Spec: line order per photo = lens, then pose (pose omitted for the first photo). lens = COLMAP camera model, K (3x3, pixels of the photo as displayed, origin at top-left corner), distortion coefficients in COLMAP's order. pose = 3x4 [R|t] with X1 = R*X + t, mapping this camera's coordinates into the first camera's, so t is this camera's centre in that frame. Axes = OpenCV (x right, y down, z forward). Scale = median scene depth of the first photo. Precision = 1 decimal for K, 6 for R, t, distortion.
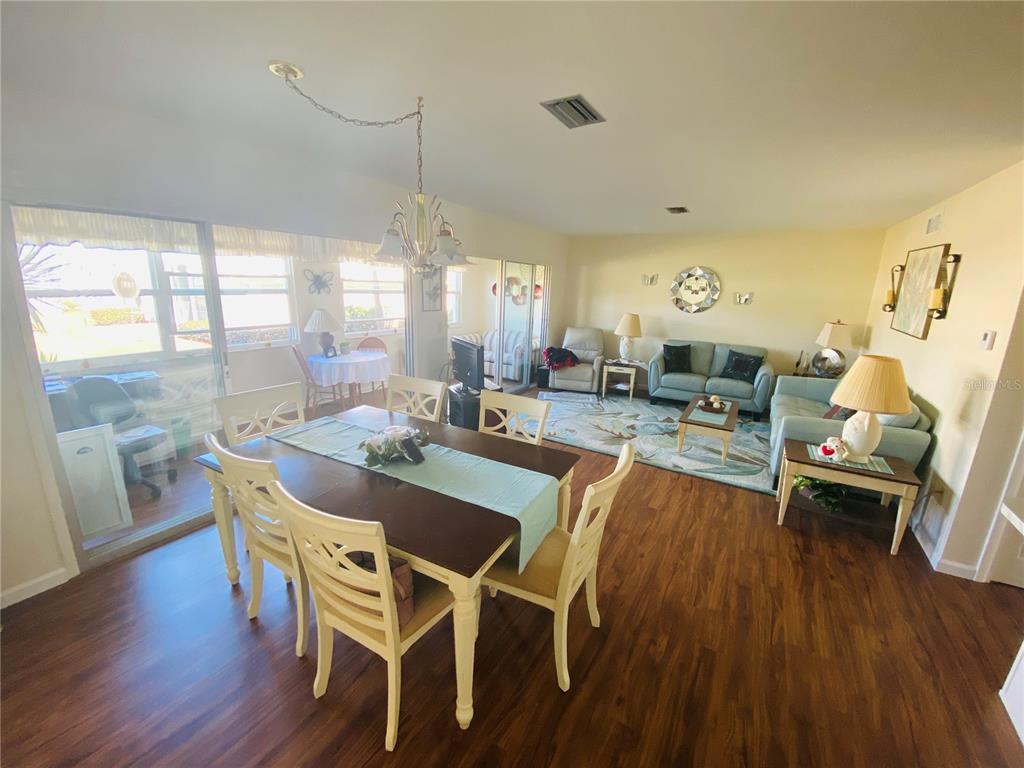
lens RADIAL K [[408.8, 0, 512.0], [0, 408.8, 384.0], [0, 0, 1]] dist [0.001375, -0.000036]
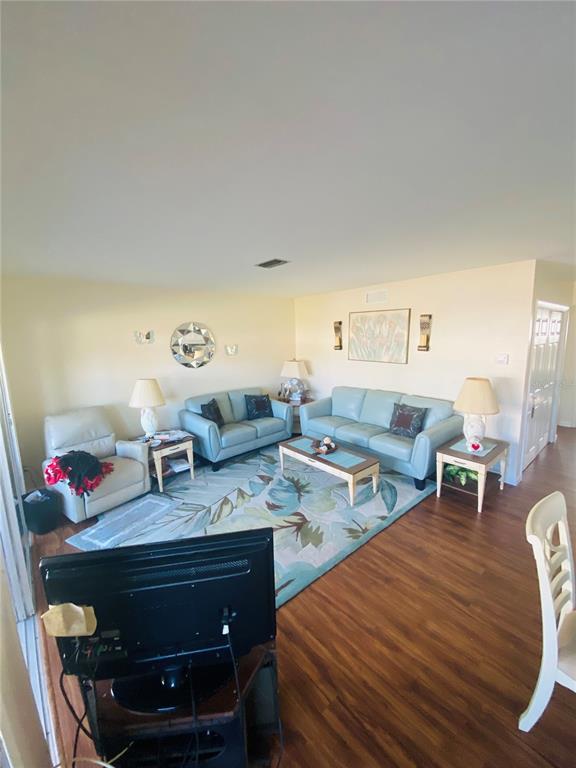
lens RADIAL K [[306.6, 0, 288.0], [0, 306.6, 384.0], [0, 0, 1]] dist [0.001375, -0.000036]
pose [[0.311975, -0.191667, 0.930556, -0.214454], [0.256040, 0.960165, 0.111926, -0.178711], [-0.914940, 0.203342, 0.348622, 0.603483]]
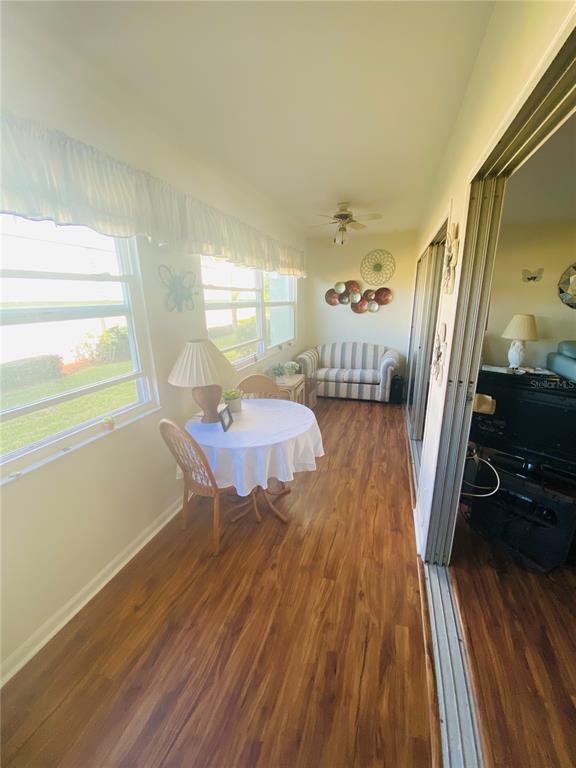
lens RADIAL K [[310.6, 0, 288.0], [0, 310.6, 384.0], [0, 0, 1]] dist [-0.000362, -0.000129]
pose [[0.972854, -0.107230, 0.205076, -0.395185], [0.101184, 0.994072, 0.039778, -0.115211], [-0.208125, -0.017947, 0.977937, 0.515721]]
